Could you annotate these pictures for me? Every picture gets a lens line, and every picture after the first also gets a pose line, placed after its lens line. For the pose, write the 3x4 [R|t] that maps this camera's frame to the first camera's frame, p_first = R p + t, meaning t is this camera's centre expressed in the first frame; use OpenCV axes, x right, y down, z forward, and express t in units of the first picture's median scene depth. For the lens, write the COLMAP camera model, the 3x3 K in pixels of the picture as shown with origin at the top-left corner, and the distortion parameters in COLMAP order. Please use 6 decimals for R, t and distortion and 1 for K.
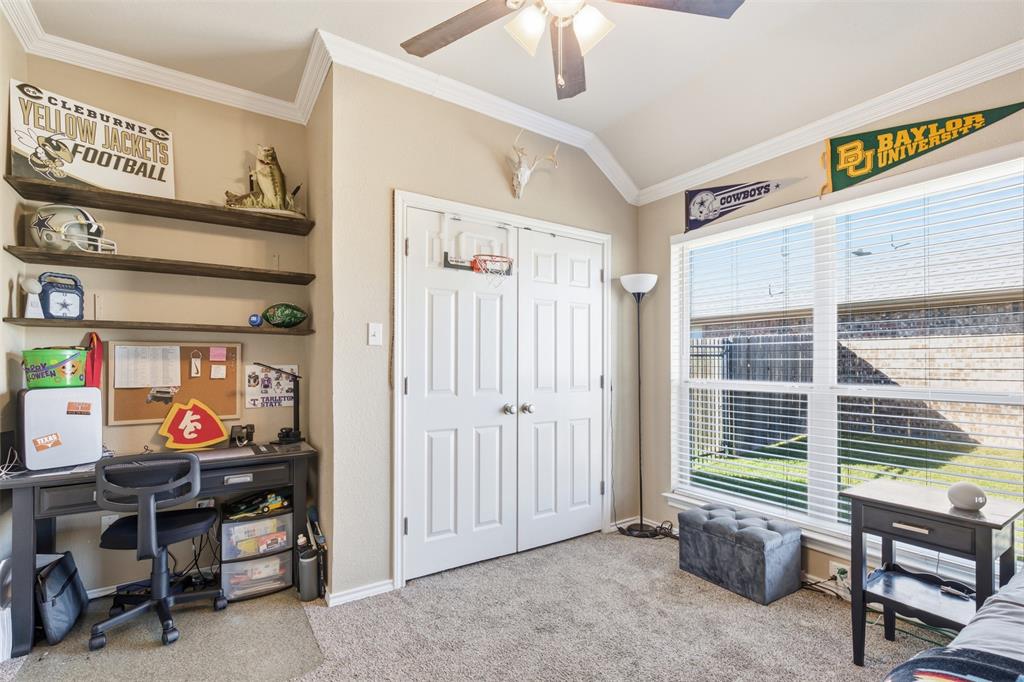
lens RADIAL K [[475.7, 0, 513.8], [0, 475.7, 345.0], [0, 0, 1]] dist [-0.001216, -0.000010]
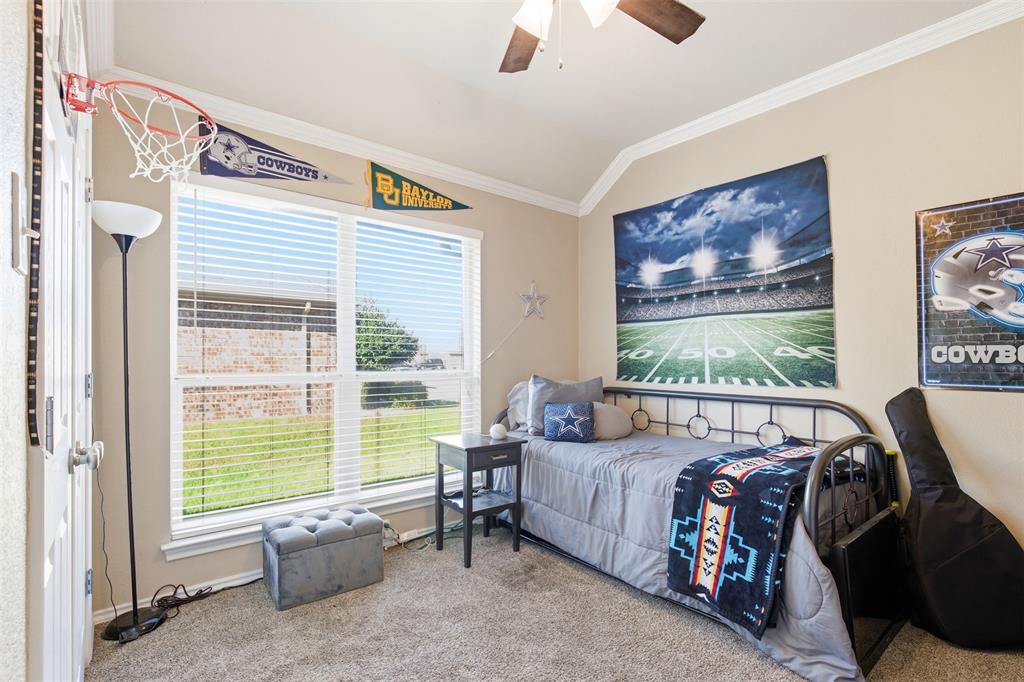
lens RADIAL K [[475.7, 0, 513.8], [0, 475.7, 345.0], [0, 0, 1]] dist [-0.001216, -0.000010]
pose [[-0.100831, 0.028564, 0.994493, -0.520349], [-0.039795, 0.998672, -0.032719, 0.039823], [-0.994107, -0.042875, -0.099561, 0.756876]]
